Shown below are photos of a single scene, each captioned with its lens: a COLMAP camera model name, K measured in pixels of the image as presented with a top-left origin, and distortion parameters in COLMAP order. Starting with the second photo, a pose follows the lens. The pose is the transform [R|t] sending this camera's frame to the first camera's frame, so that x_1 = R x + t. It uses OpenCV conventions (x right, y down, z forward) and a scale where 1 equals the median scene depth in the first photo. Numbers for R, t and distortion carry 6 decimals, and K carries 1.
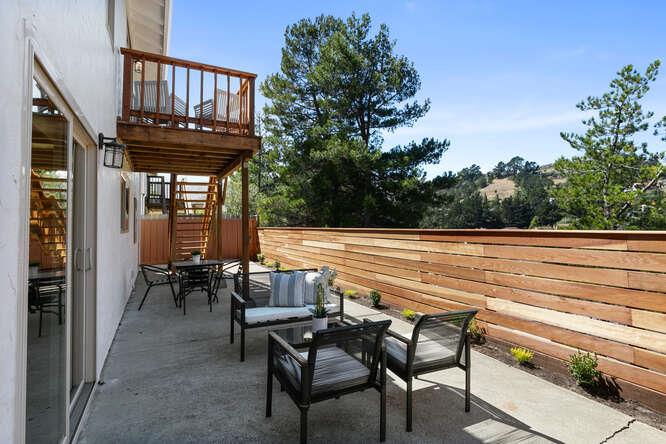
lens RADIAL K [[341.5, 0, 333.0], [0, 341.5, 222.0], [0, 0, 1]] dist [-0.003379, -0.000233]
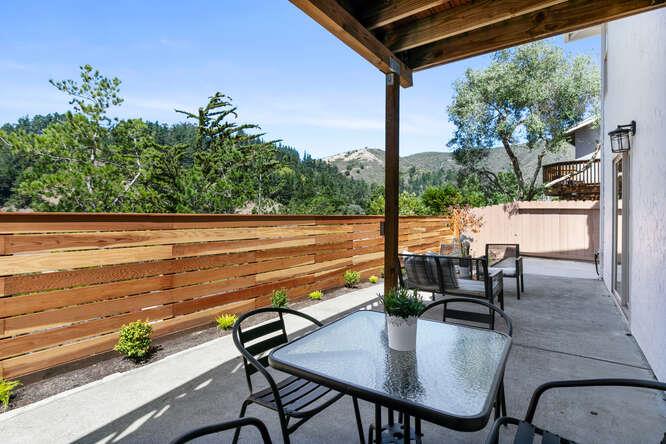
lens RADIAL K [[341.5, 0, 333.0], [0, 341.5, 222.0], [0, 0, 1]] dist [-0.003379, -0.000233]
pose [[-0.465236, -0.006345, 0.885164, -0.763731], [-0.006148, 0.999973, 0.003937, 0.040656], [-0.885165, -0.003611, -0.465263, 1.509263]]
